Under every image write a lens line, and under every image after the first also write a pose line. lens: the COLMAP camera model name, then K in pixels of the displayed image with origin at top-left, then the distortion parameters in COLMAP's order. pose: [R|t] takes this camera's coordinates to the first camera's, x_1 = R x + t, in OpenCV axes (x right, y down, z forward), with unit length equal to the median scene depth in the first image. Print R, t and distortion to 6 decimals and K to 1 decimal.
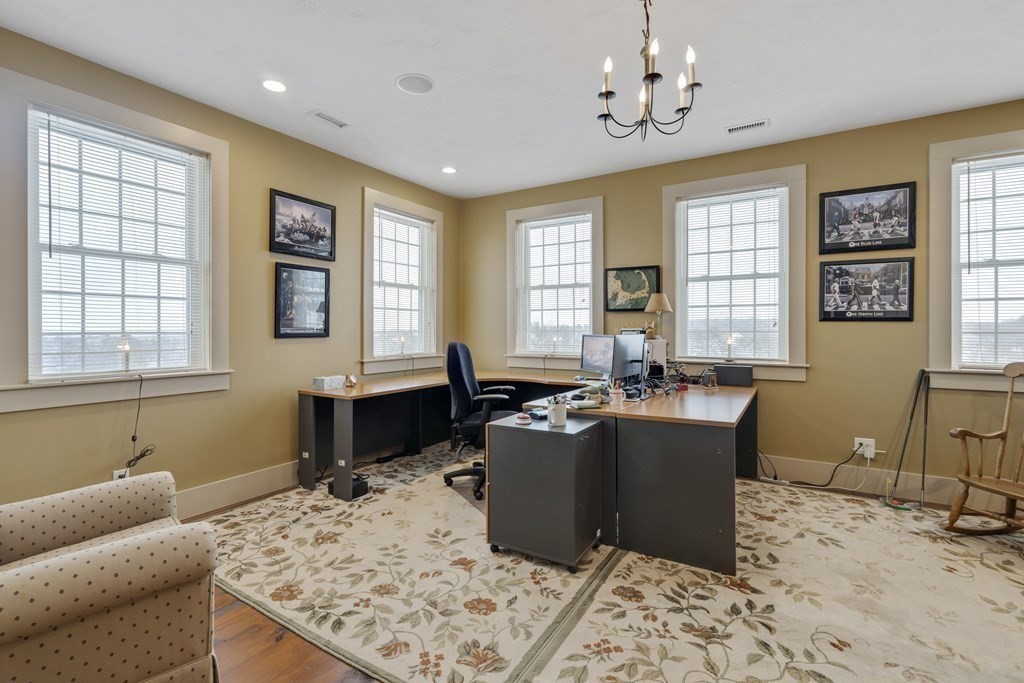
lens RADIAL K [[466.5, 0, 507.6], [0, 466.5, 332.9], [0, 0, 1]] dist [-0.001772, 0.001518]
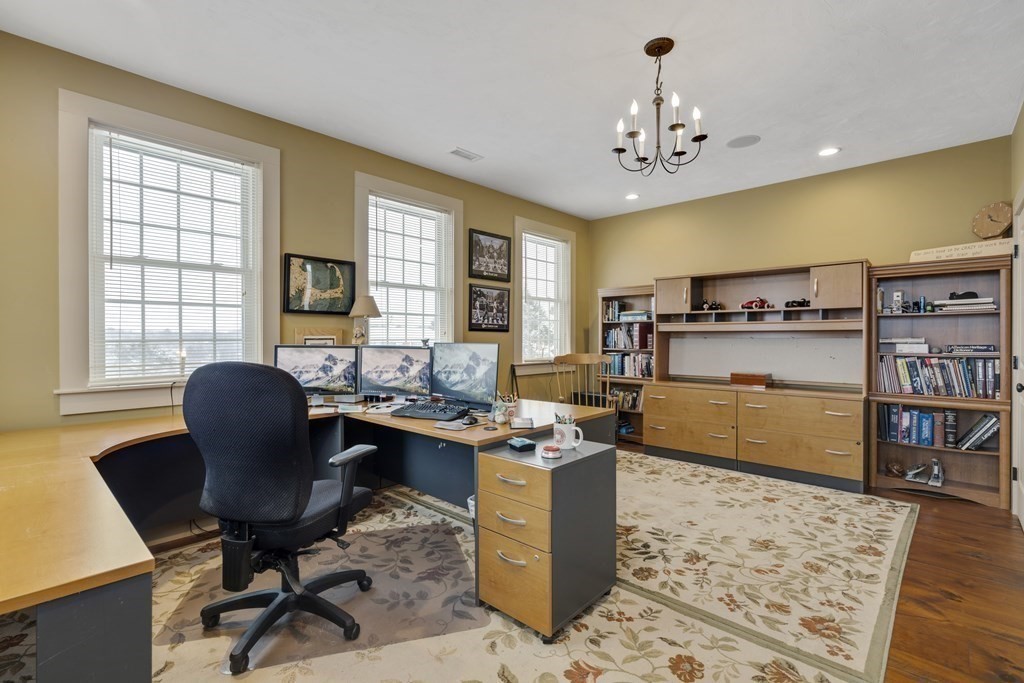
lens RADIAL K [[466.5, 0, 508.4], [0, 466.5, 345.0], [0, 0, 1]] dist [-0.001772, 0.001518]
pose [[0.200509, -0.015461, 0.979570, -0.571416], [0.009091, 0.999862, 0.013920, -0.004278], [-0.979650, 0.006114, 0.200622, 0.699655]]
